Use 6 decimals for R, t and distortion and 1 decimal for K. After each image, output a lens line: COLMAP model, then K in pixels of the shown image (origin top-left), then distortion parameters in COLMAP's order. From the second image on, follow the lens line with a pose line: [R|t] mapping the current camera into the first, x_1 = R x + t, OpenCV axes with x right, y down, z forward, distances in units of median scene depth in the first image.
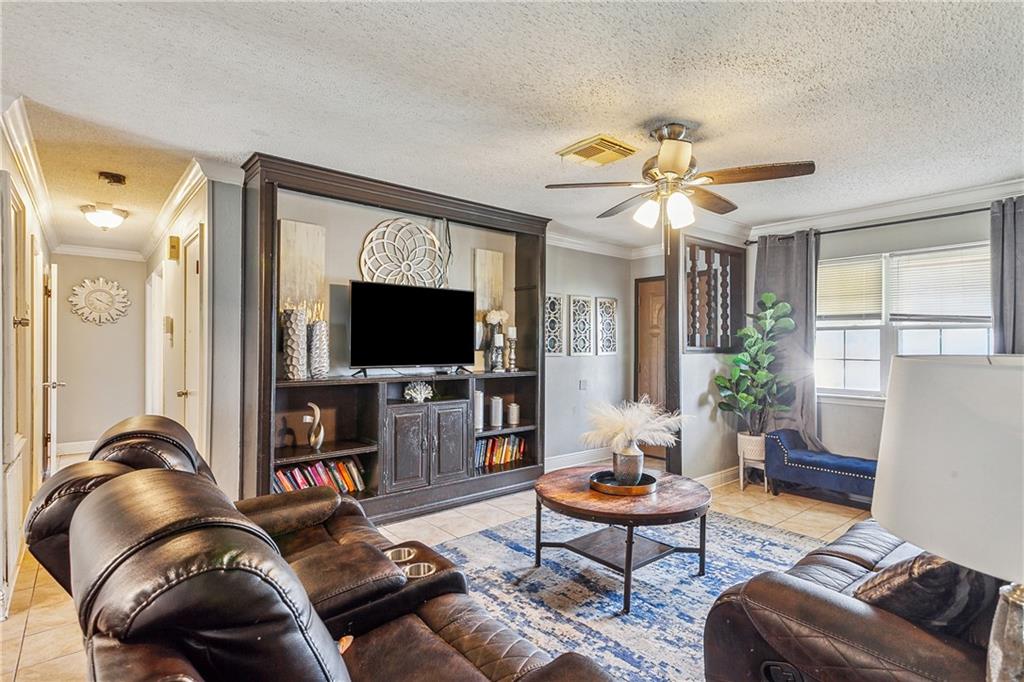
lens RADIAL K [[506.1, 0, 512.0], [0, 506.1, 341.0], [0, 0, 1]] dist [0.030925, 0.000127]
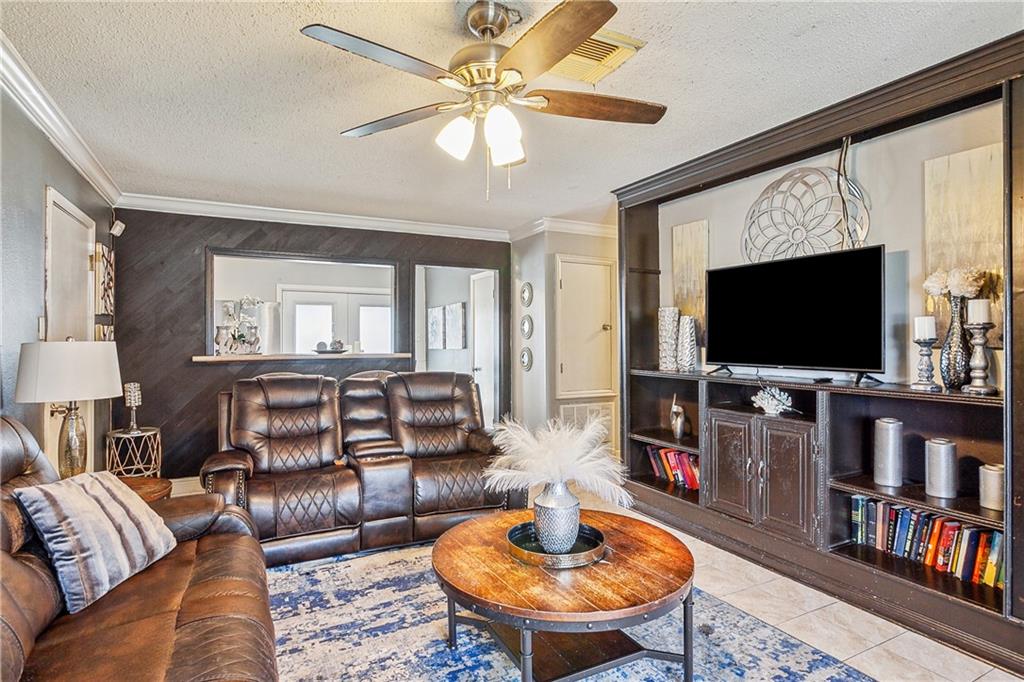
lens RADIAL K [[532.4, 0, 524.3], [0, 532.4, 342.7], [0, 0, 1]] dist [0.000661, 0.000016]
pose [[-0.198716, 0.000968, -0.980057, 0.697387], [0.007806, 0.999969, -0.000595, 0.012377], [0.980026, -0.007769, -0.198718, 0.842737]]
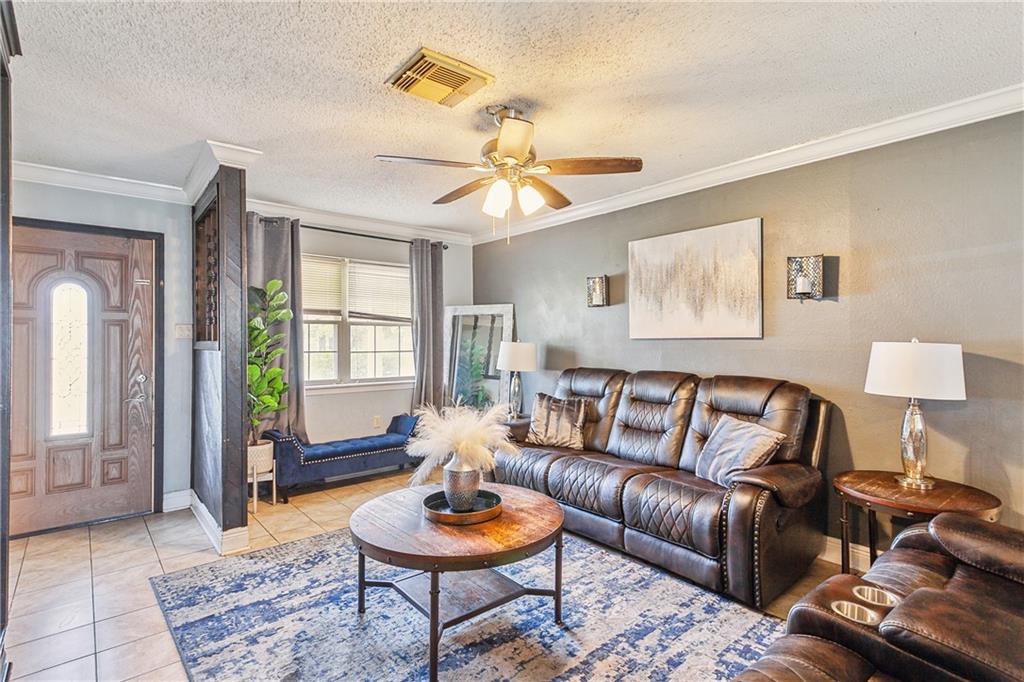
lens RADIAL K [[506.1, 0, 512.0], [0, 506.1, 341.0], [0, 0, 1]] dist [0.030925, 0.000127]
pose [[0.001129, -0.006830, 0.999976, -0.462349], [-0.006947, 0.999952, 0.006838, 0.004004], [-0.999975, -0.006954, 0.001082, 0.705449]]
